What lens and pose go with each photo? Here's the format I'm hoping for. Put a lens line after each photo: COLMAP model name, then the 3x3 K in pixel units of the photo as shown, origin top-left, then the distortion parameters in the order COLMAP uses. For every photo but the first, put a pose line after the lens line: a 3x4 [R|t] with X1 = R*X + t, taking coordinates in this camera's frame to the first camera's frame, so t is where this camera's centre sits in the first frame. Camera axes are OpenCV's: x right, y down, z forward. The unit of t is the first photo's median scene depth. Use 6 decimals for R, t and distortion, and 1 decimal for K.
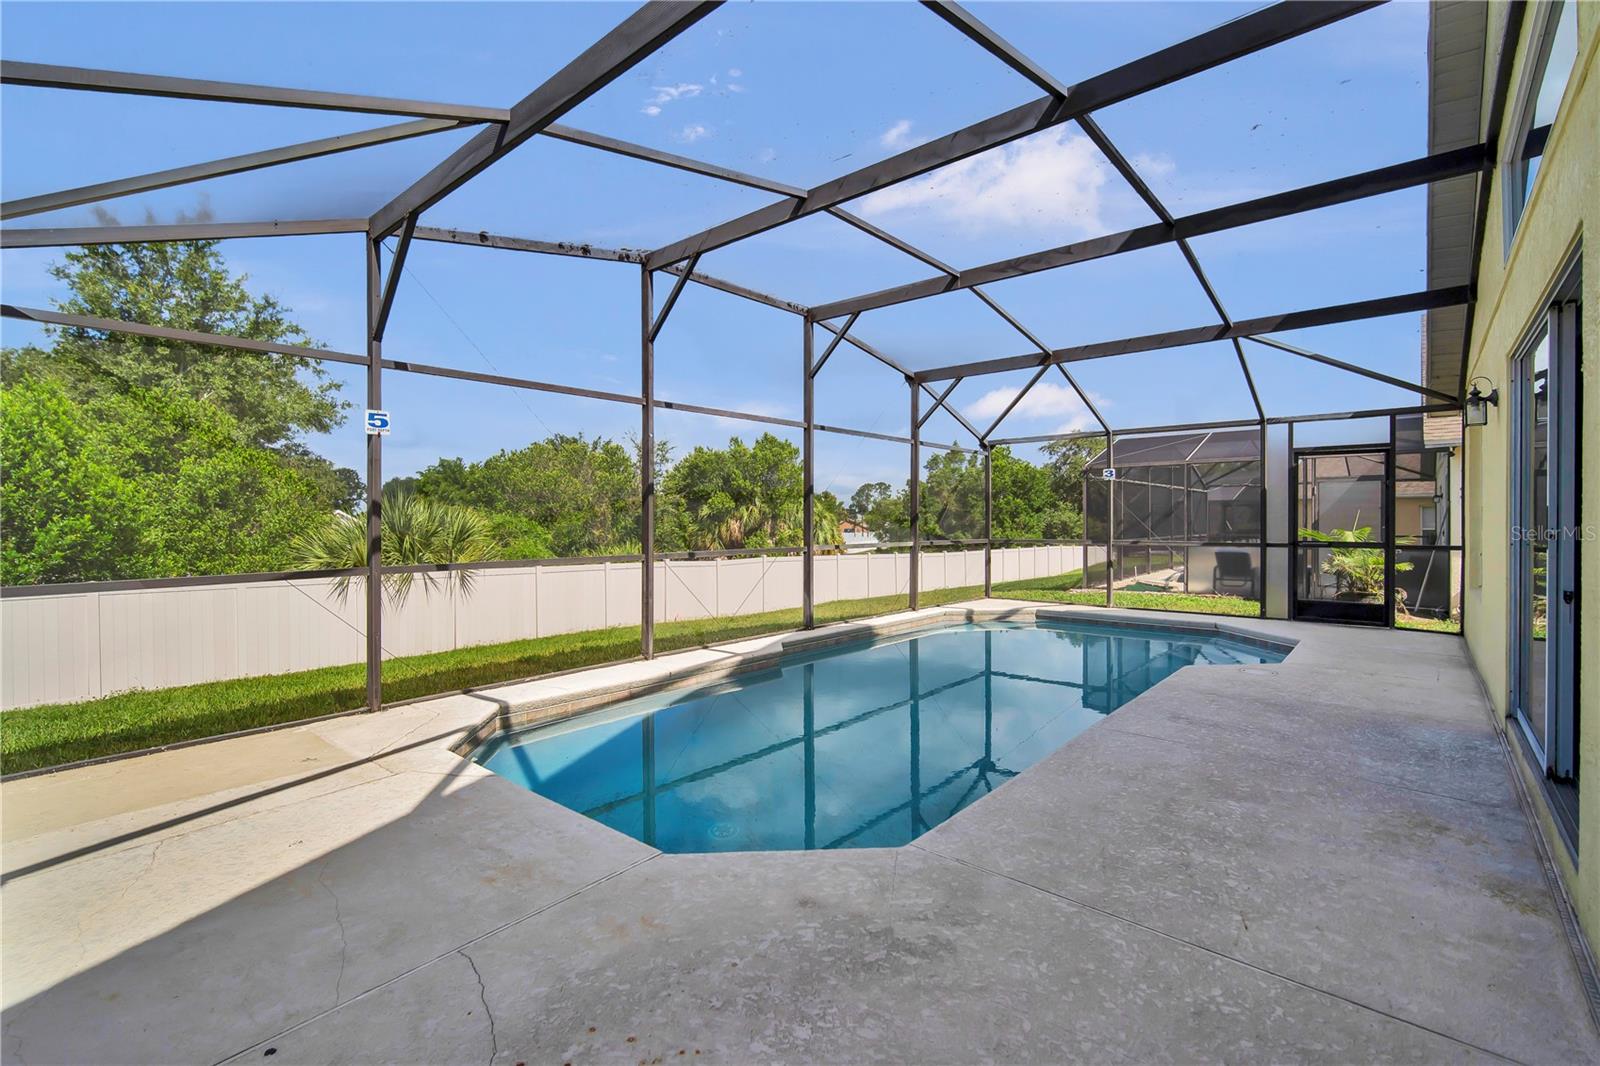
lens RADIAL K [[715.4, 0, 795.8], [0, 715.4, 535.2], [0, 0, 1]] dist [-0.008488, 0.000011]
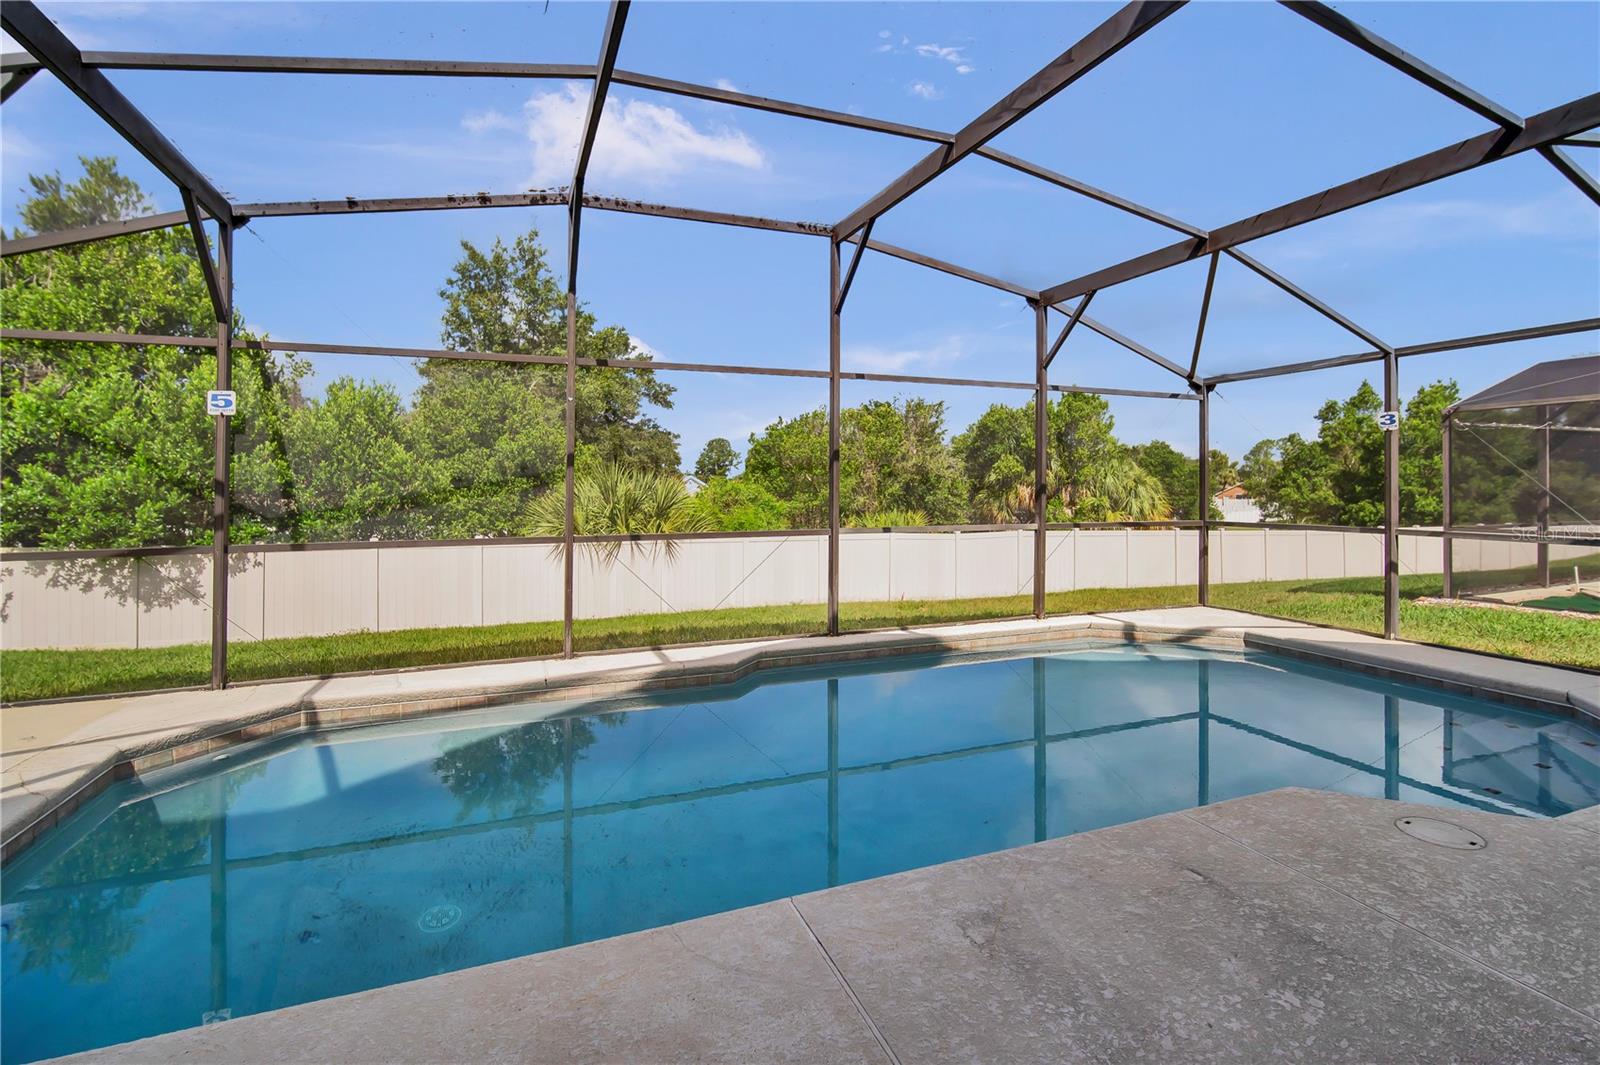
lens RADIAL K [[736.7, 0, 795.6], [0, 736.7, 487.0], [0, 0, 1]] dist [-0.009087, 0.000150]
pose [[0.885371, 0.001775, -0.464882, 0.286812], [-0.009670, 0.999847, -0.014598, -0.014516], [0.464785, 0.017420, 0.885252, 0.214777]]
